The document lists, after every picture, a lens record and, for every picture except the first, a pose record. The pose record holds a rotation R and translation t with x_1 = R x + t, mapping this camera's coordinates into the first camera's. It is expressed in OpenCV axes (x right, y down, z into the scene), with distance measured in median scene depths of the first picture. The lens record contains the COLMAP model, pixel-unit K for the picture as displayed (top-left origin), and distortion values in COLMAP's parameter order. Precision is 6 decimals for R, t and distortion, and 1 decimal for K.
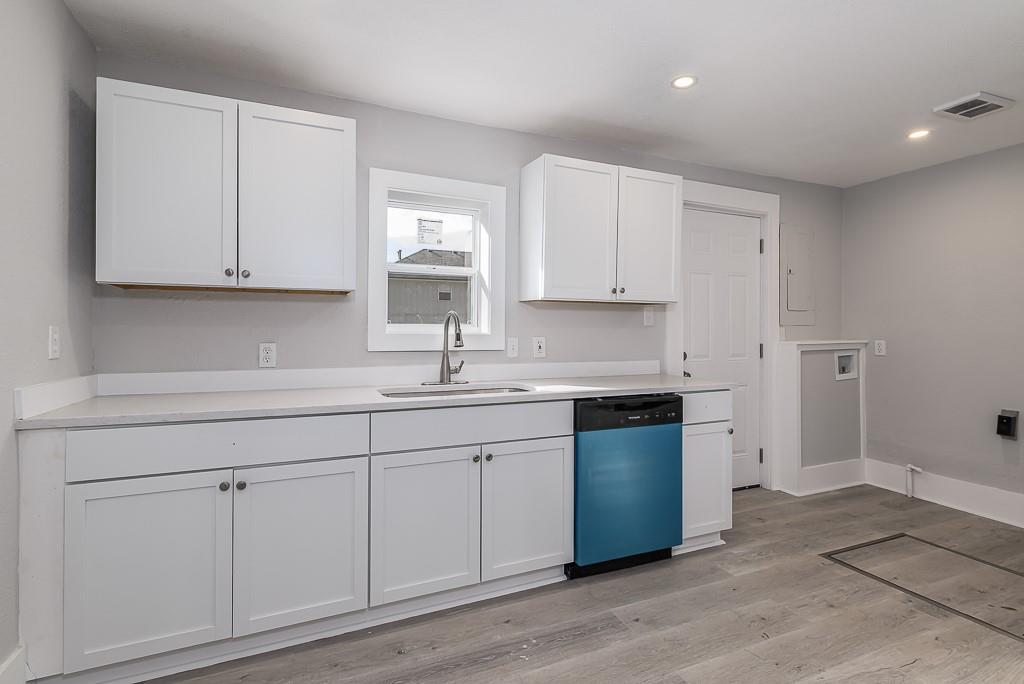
lens RADIAL K [[484.4, 0, 523.3], [0, 484.4, 337.1], [0, 0, 1]] dist [-0.002270, 0.000173]
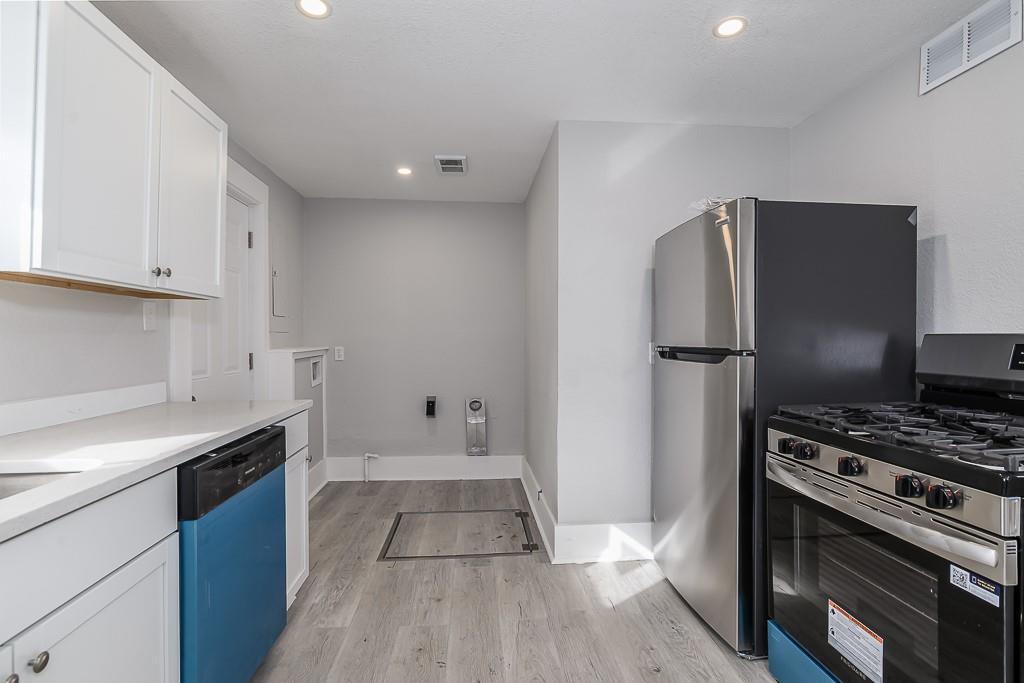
lens RADIAL K [[484.4, 0, 511.9], [0, 484.4, 345.9], [0, 0, 1]] dist [-0.002270, 0.000173]
pose [[0.344671, -0.017399, 0.938562, -0.218492], [0.013560, 0.999816, 0.013555, -0.005875], [-0.938626, 0.008055, 0.344843, 0.371434]]
